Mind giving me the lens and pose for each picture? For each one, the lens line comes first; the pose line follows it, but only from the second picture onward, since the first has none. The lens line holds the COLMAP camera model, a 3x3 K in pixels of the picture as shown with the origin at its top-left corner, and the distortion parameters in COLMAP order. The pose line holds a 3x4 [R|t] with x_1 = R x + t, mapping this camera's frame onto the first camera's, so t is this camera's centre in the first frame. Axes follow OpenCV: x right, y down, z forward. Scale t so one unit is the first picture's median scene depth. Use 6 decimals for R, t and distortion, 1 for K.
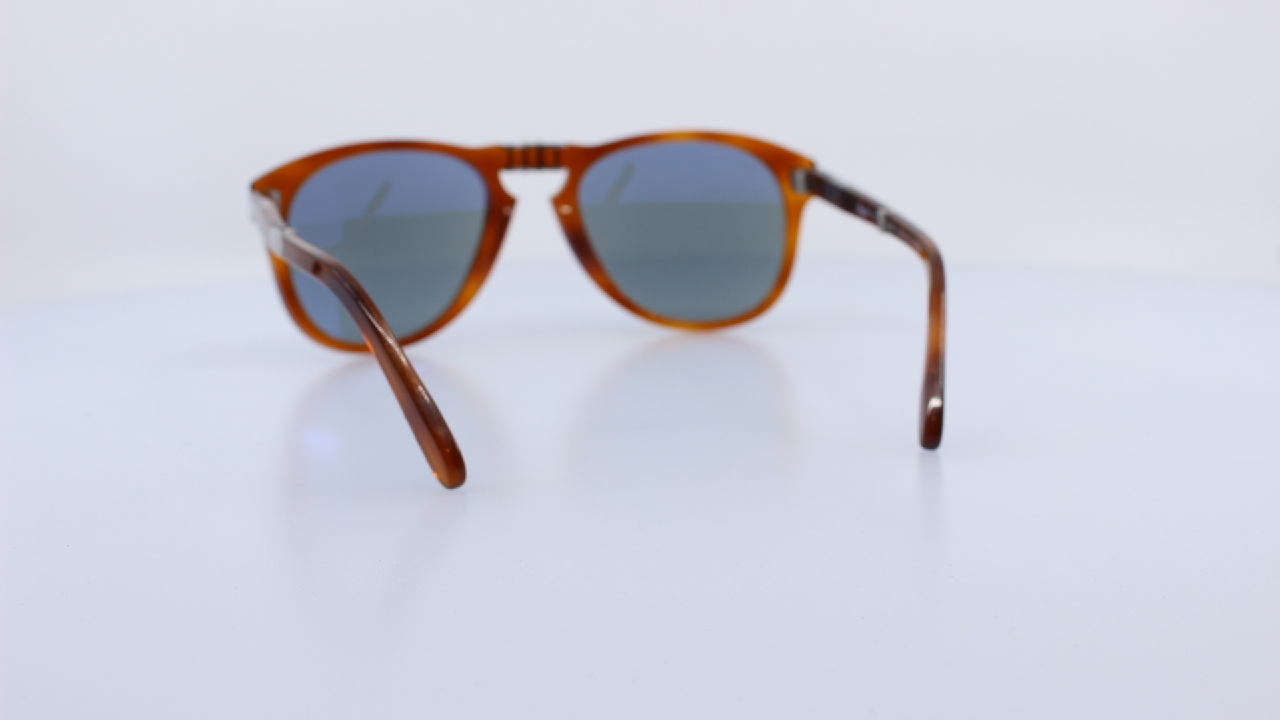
lens RADIAL K [[1643.6, 0, 640.0], [0, 1643.6, 360.0], [0, 0, 1]] dist [-0.091551, 0.032244]
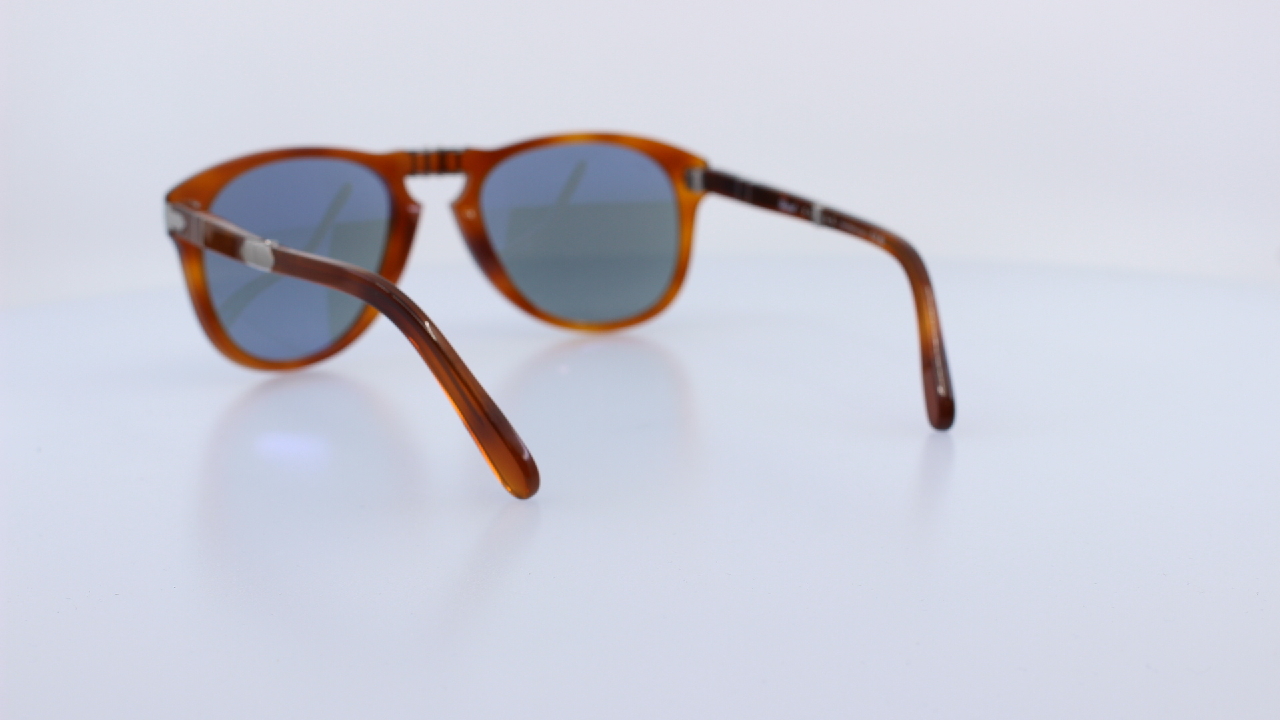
lens RADIAL K [[1643.6, 0, 640.0], [0, 1643.6, 360.0], [0, 0, 1]] dist [-0.091551, 0.032244]
pose [[0.967683, -0.050864, 0.246988, -0.193223], [0.052032, 0.998644, 0.001800, -0.001401], [-0.246745, 0.011109, 0.969017, 0.025938]]
